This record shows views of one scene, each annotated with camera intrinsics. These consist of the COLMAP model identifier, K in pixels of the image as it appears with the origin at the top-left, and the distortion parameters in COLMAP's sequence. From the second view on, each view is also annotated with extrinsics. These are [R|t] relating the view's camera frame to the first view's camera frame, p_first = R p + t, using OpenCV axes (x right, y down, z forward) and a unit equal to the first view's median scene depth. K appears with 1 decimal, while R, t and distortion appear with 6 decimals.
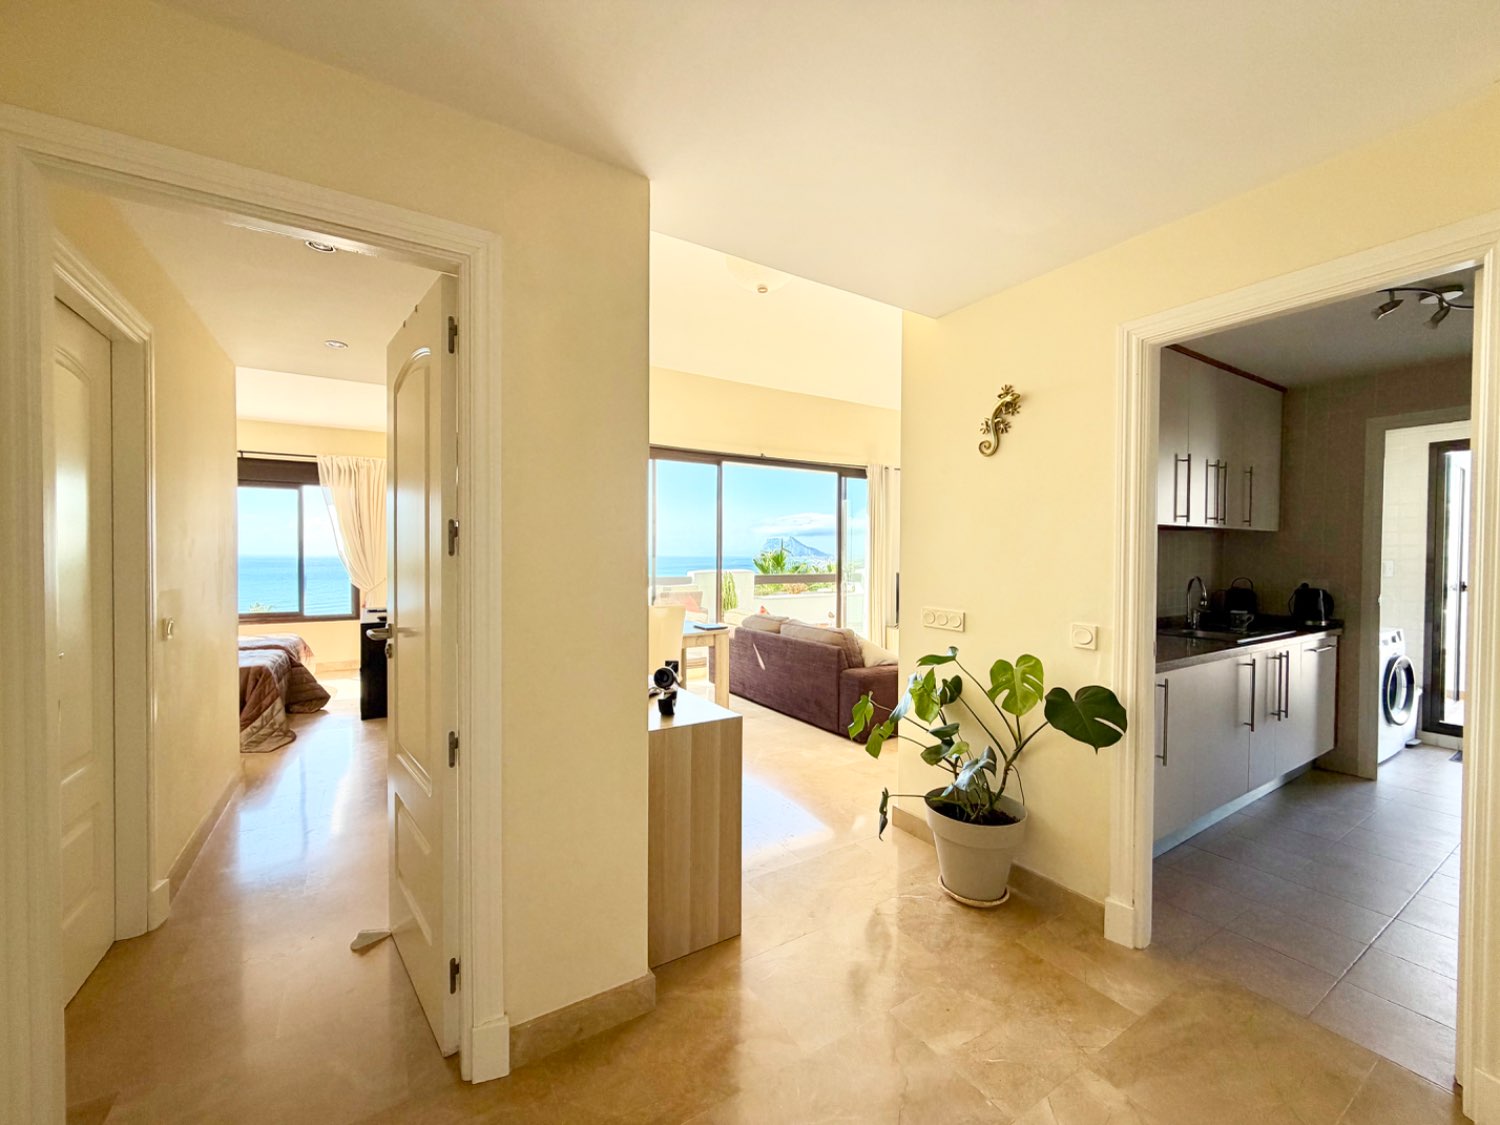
lens RADIAL K [[599.7, 0, 745.6], [0, 599.7, 563.3], [0, 0, 1]] dist [-0.000361, 0.000472]
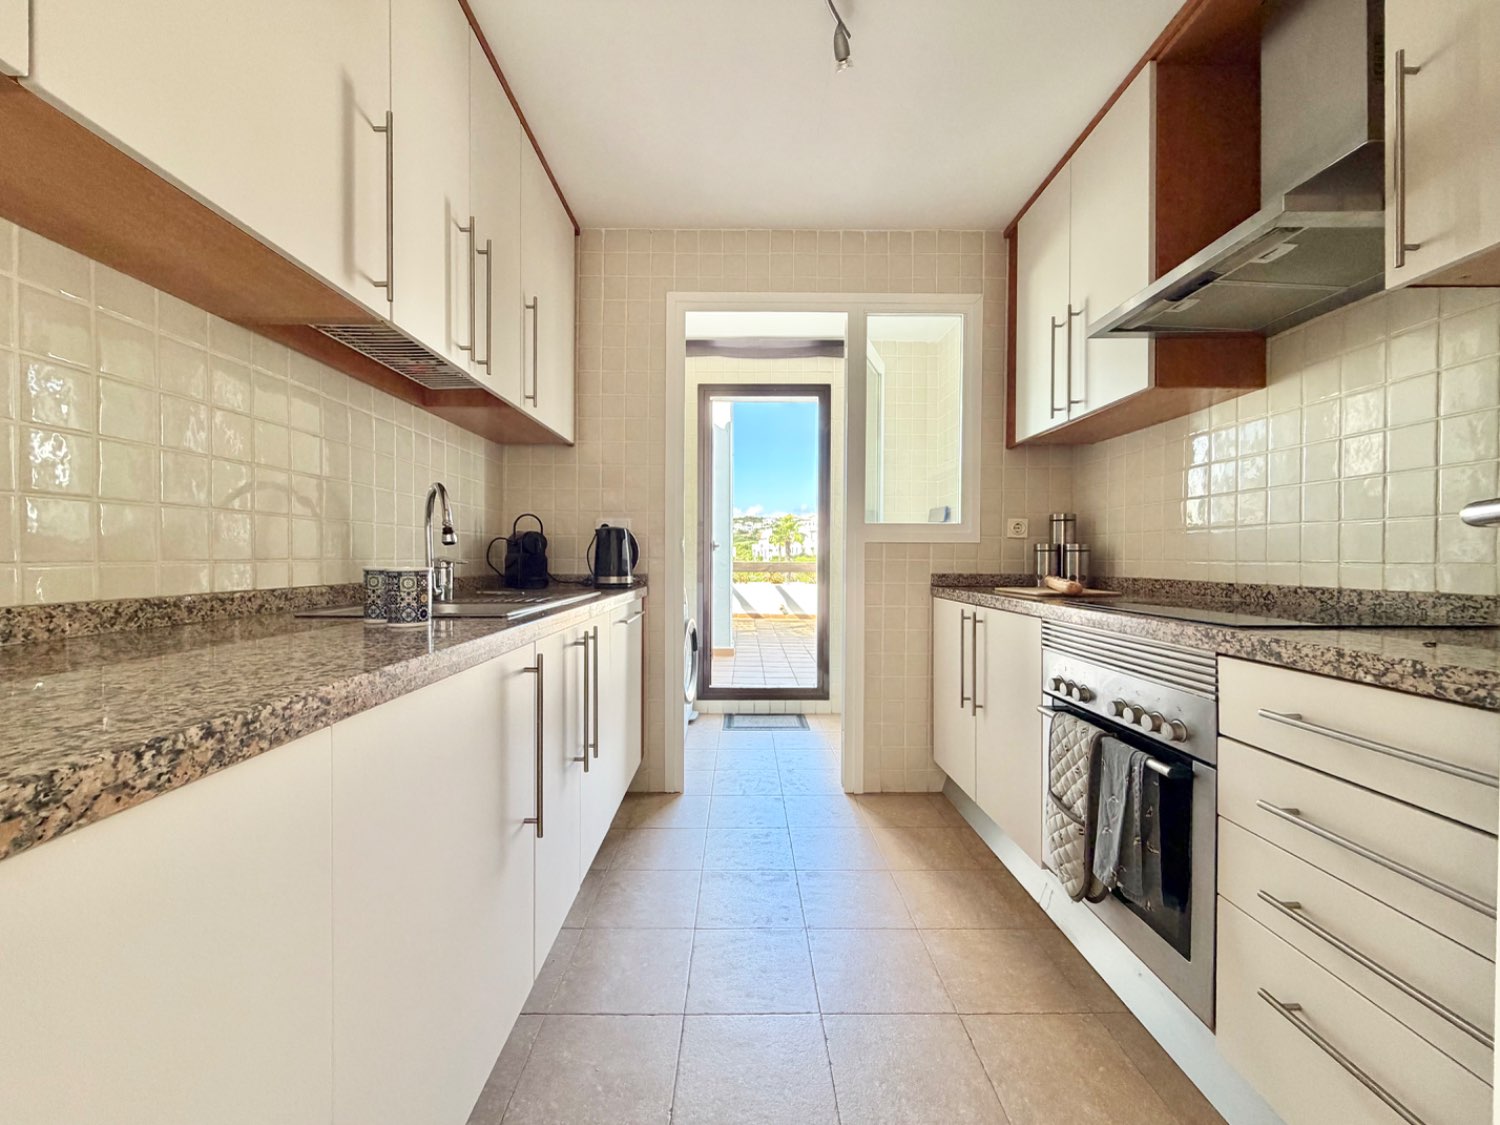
lens RADIAL K [[599.7, 0, 745.6], [0, 599.7, 563.3], [0, 0, 1]] dist [-0.000361, 0.000472]
pose [[0.524194, -0.012765, 0.851503, 0.518610], [0.013794, 0.999884, 0.006498, 0.088044], [-0.851487, 0.008339, 0.524309, 0.602135]]
